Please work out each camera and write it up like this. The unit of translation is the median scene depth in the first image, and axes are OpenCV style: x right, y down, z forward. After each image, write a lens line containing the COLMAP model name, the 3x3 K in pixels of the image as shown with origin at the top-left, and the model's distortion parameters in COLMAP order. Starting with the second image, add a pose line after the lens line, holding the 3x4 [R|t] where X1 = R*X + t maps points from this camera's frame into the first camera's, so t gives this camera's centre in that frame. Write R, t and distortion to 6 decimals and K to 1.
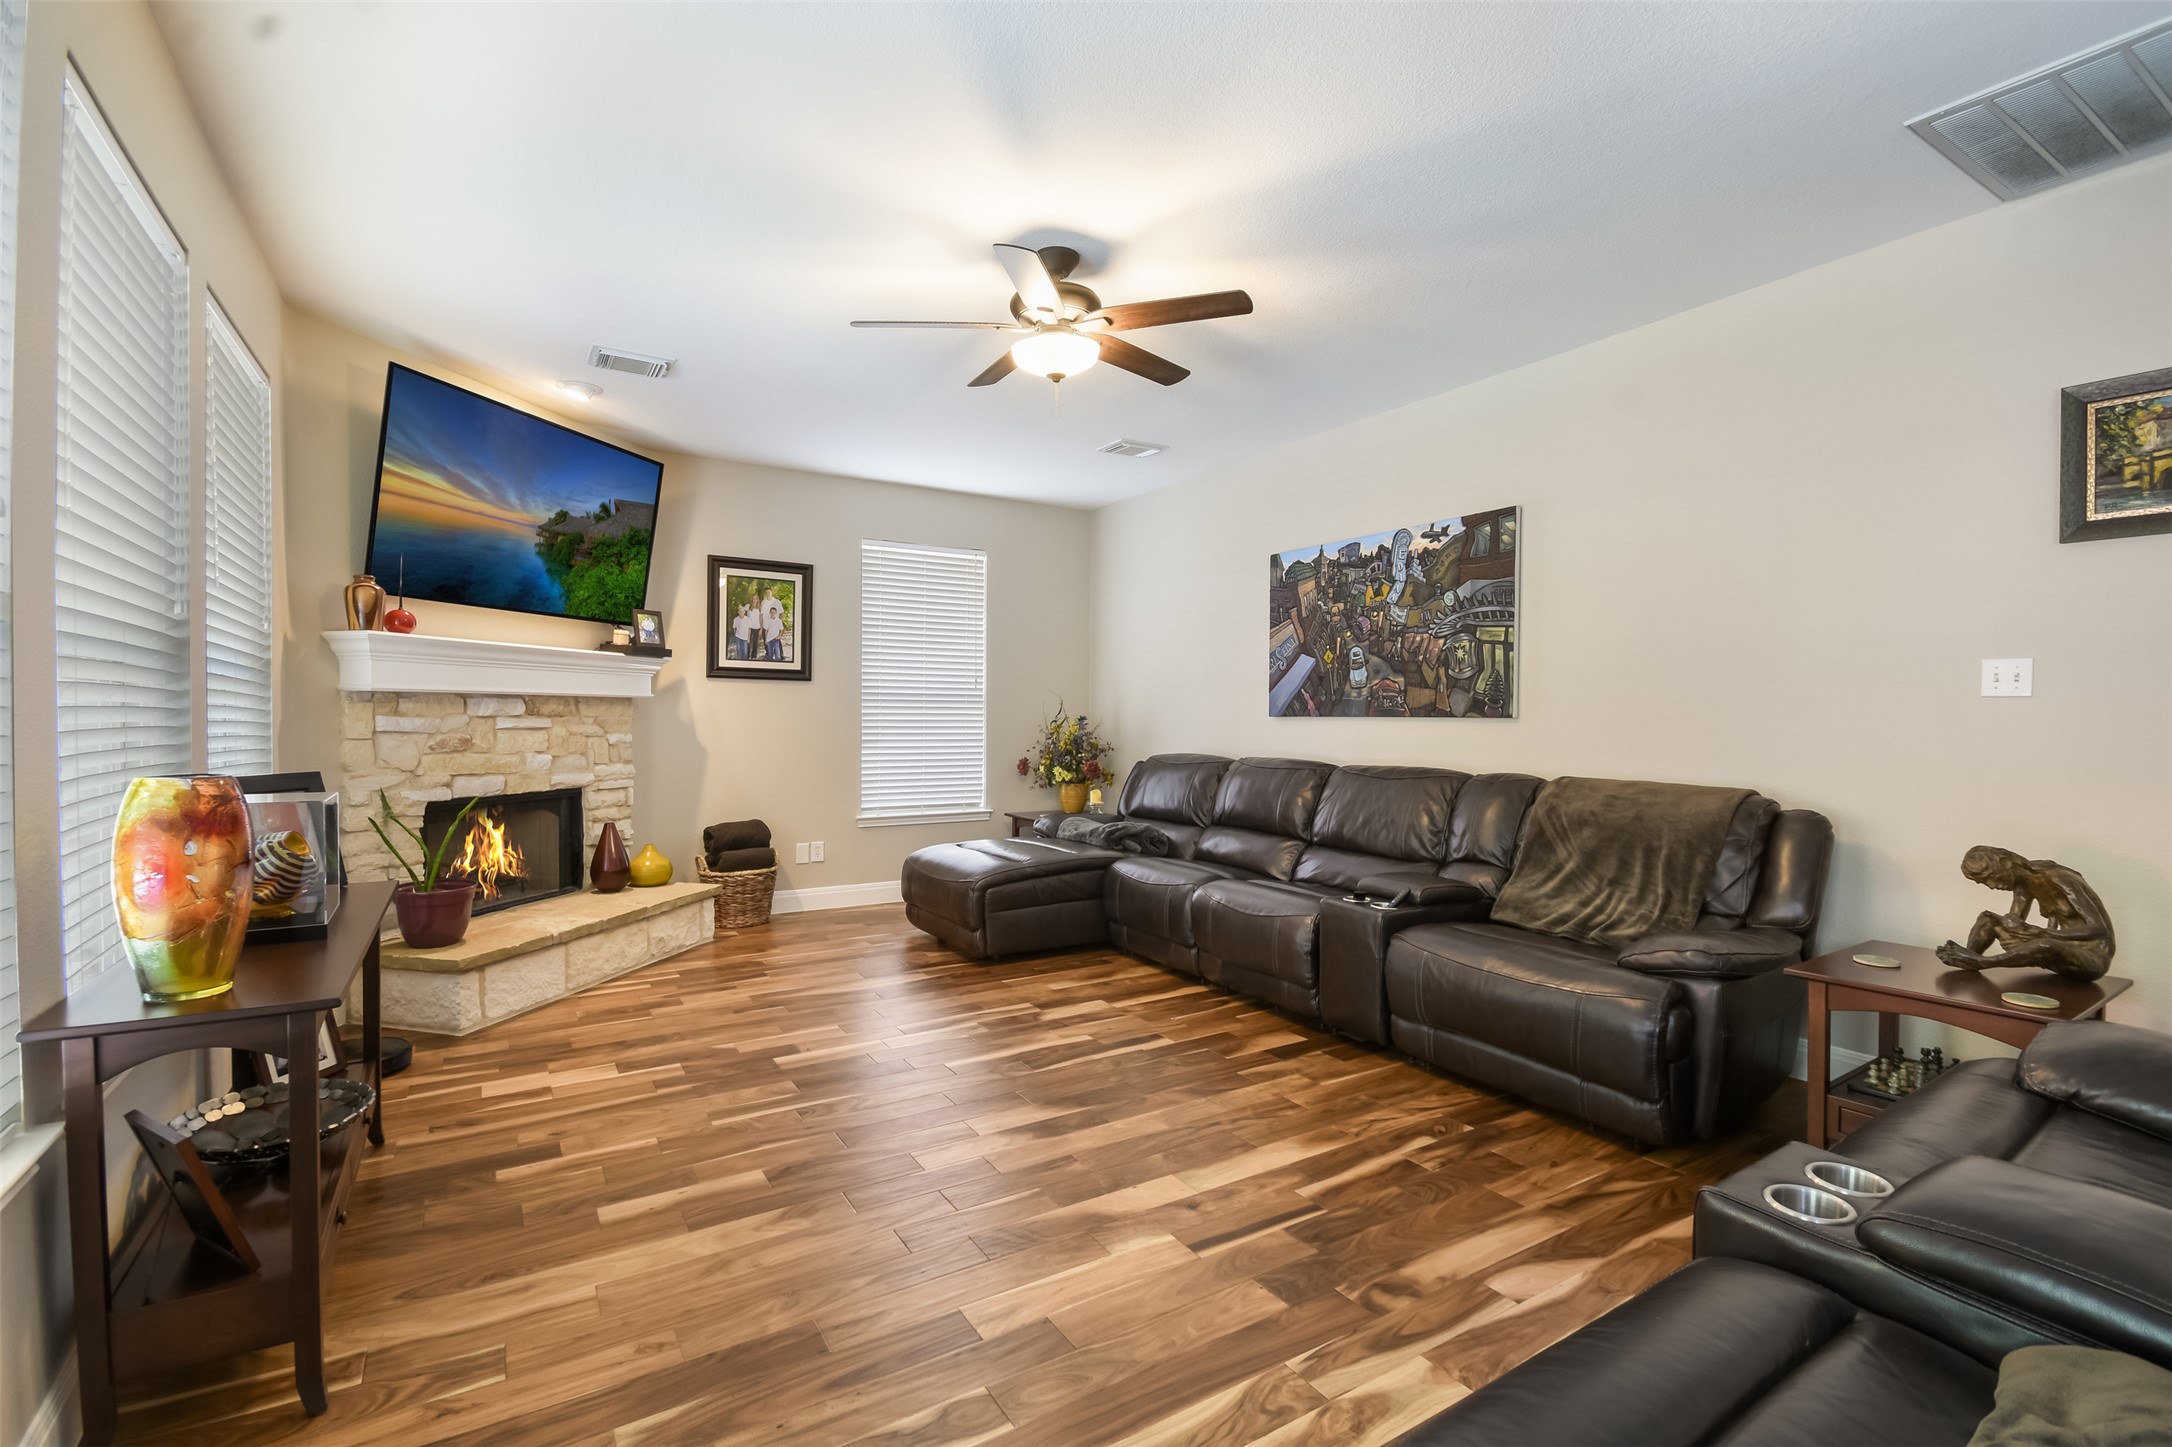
lens RADIAL K [[960.4, 0, 1078.3], [0, 960.4, 733.1], [0, 0, 1]] dist [-0.013424, 0.000091]
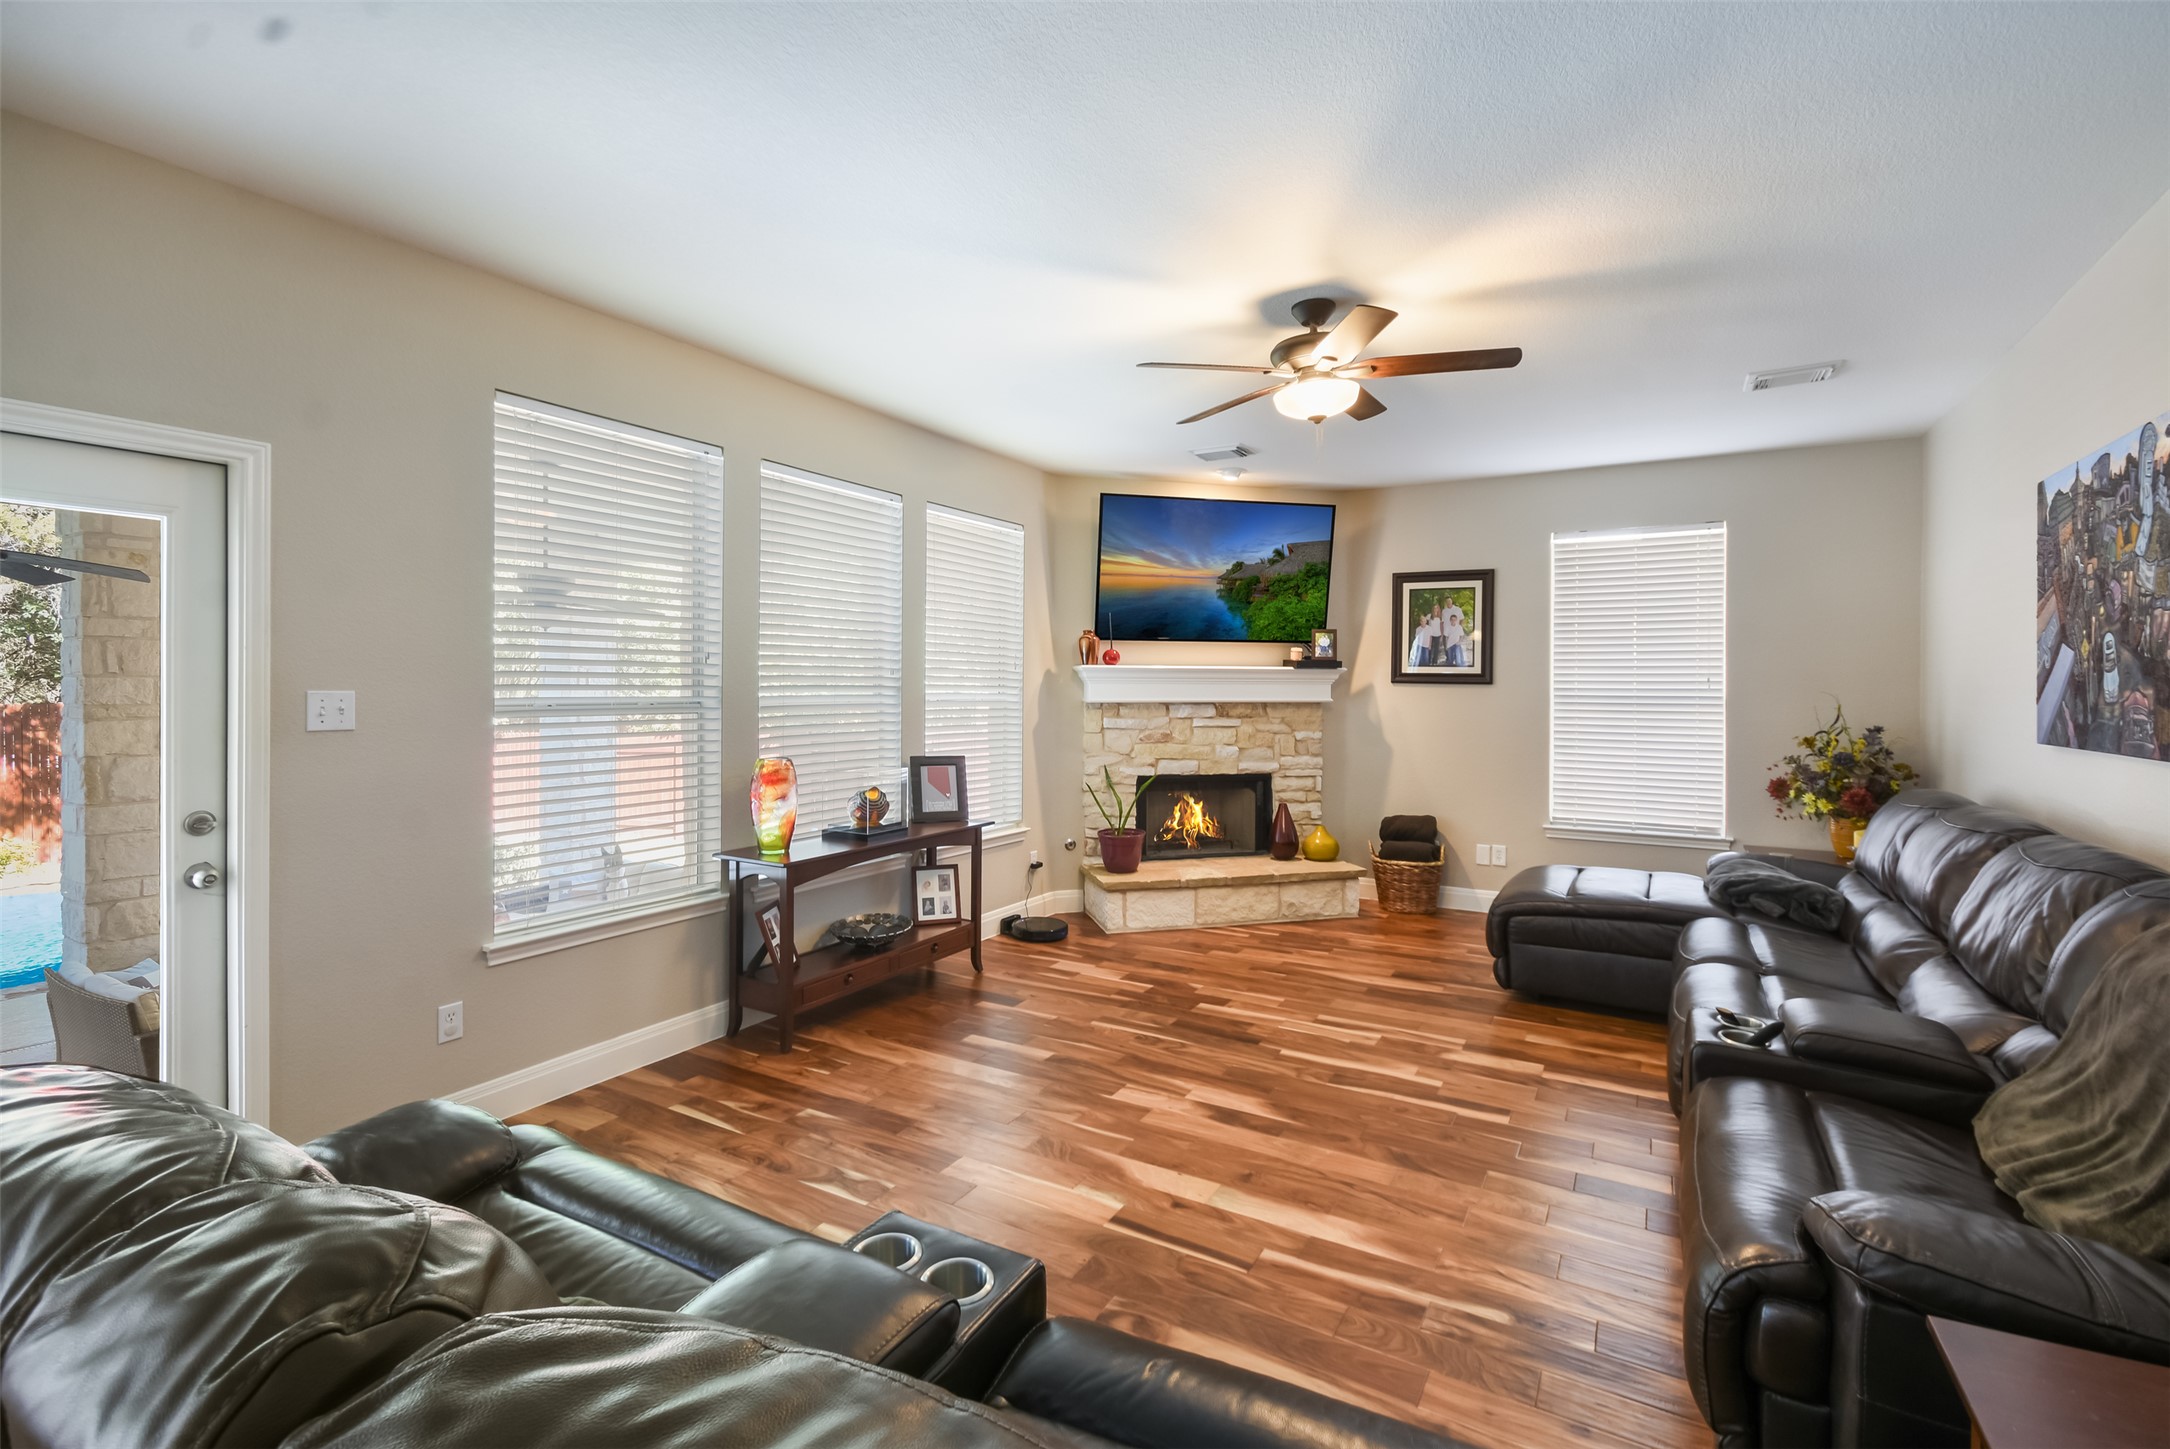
lens RADIAL K [[959.5, 0, 1081.4], [0, 959.5, 685.2], [0, 0, 1]] dist [-0.013424, 0.000091]
pose [[0.469966, -0.004352, -0.882674, 0.532184], [-0.017970, 0.999733, -0.014497, -0.040794], [0.882502, 0.022674, 0.469762, 0.196146]]
